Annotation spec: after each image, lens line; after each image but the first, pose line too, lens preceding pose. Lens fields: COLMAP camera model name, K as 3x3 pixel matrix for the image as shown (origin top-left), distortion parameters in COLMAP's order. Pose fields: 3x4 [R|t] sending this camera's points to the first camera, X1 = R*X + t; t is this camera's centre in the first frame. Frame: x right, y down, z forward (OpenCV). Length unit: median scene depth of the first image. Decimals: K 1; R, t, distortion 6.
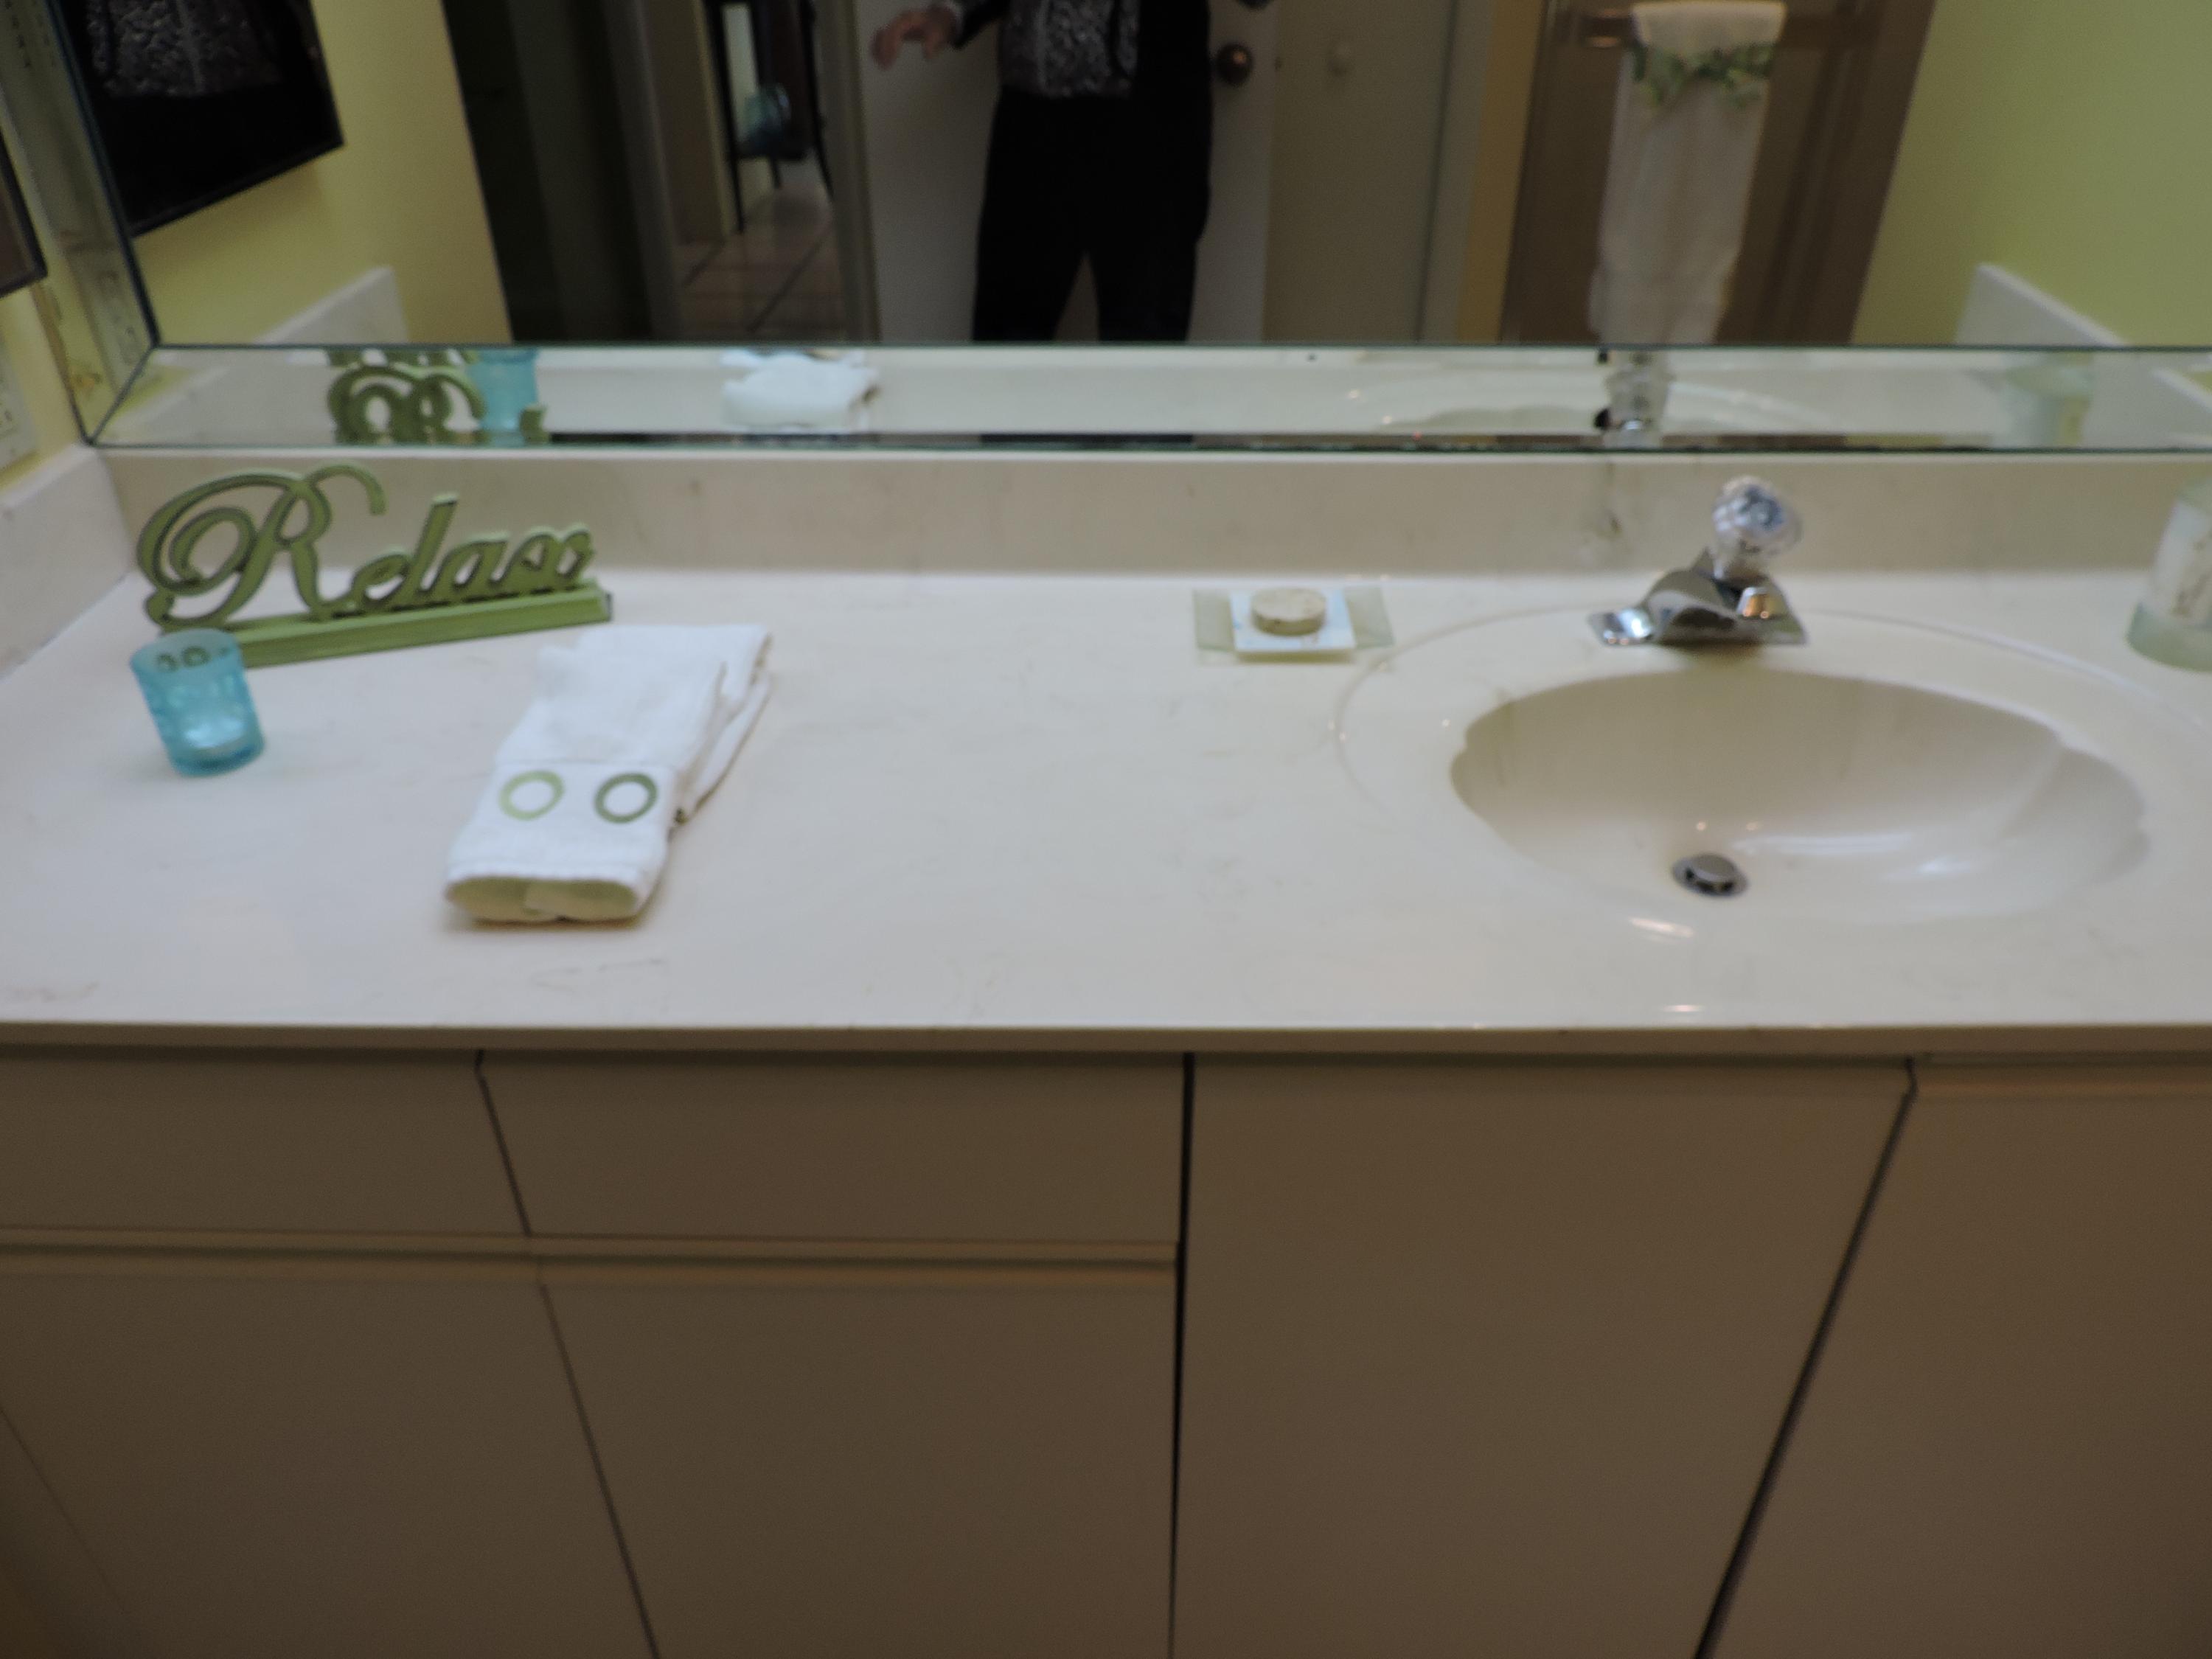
lens RADIAL K [[1579.5, 0, 1103.1], [0, 1579.5, 825.7], [0, 0, 1]] dist [-0.010143, -0.001028]
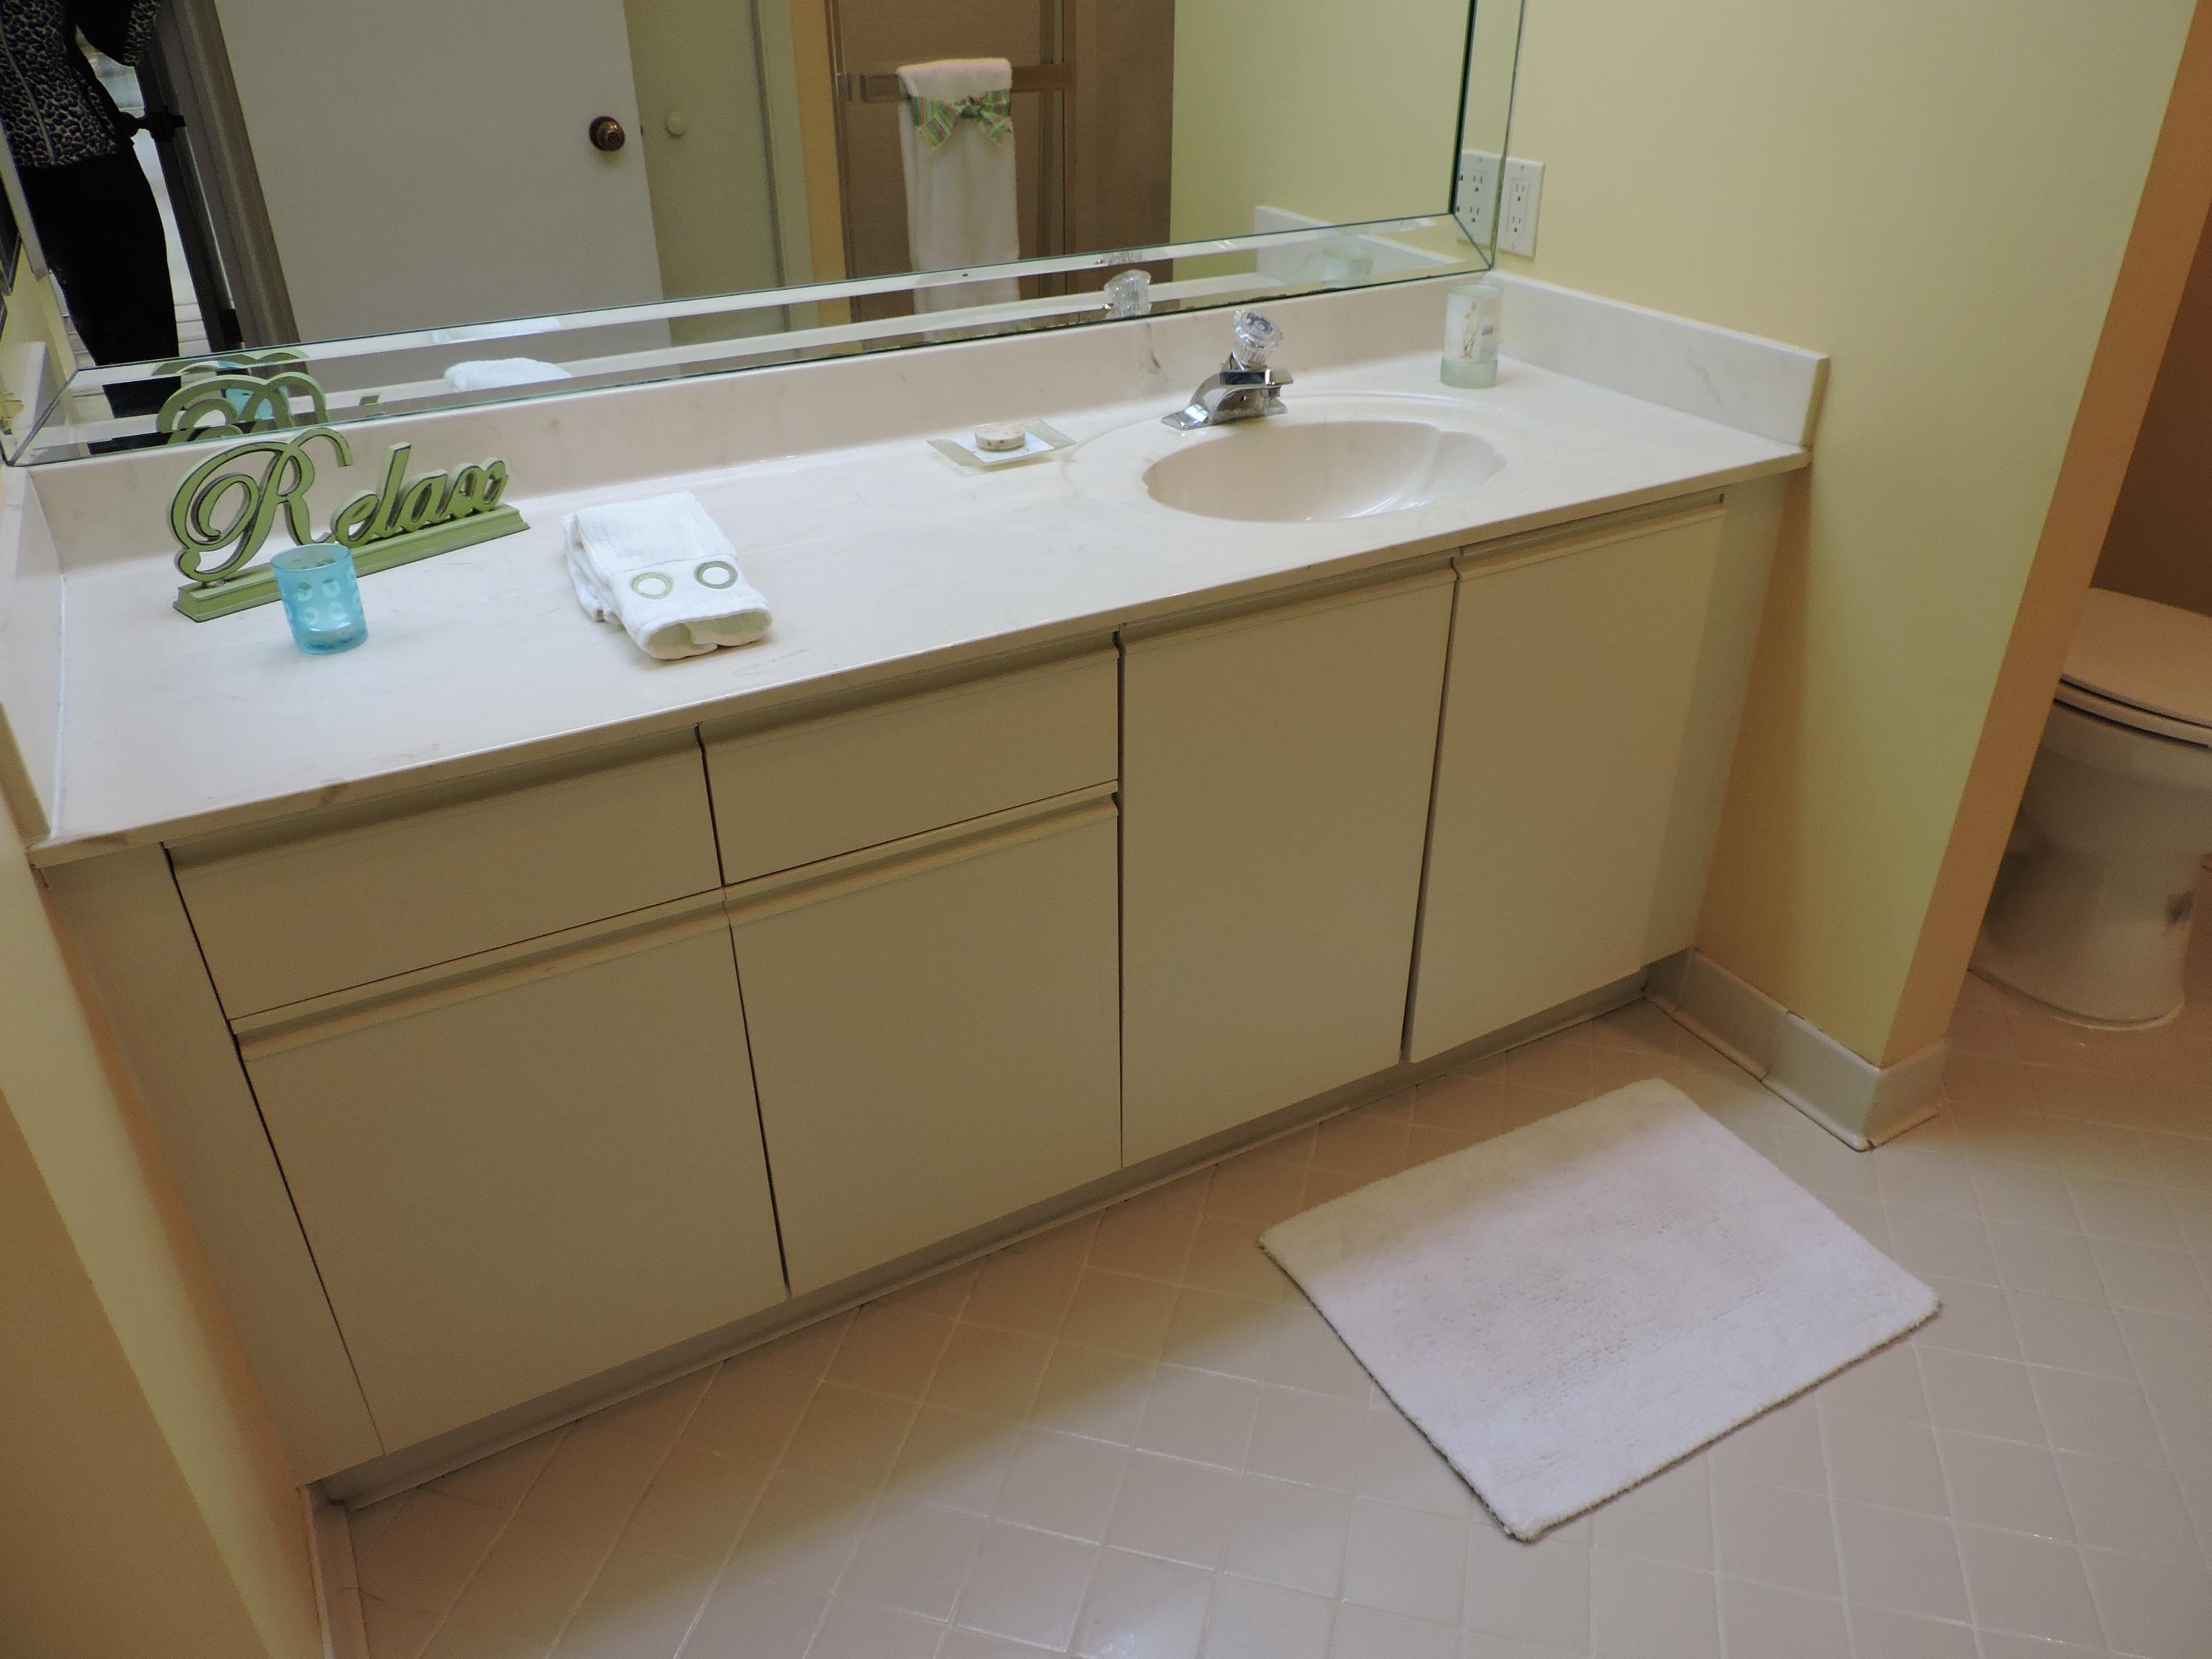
lens RADIAL K [[1579.5, 0, 1109.2], [0, 1579.5, 830.1], [0, 0, 1]] dist [-0.010143, -0.001028]
pose [[0.867678, -0.256087, 0.426093, -0.534382], [0.275678, 0.961112, 0.016260, 0.229507], [-0.413687, 0.103356, 0.904533, -0.367853]]
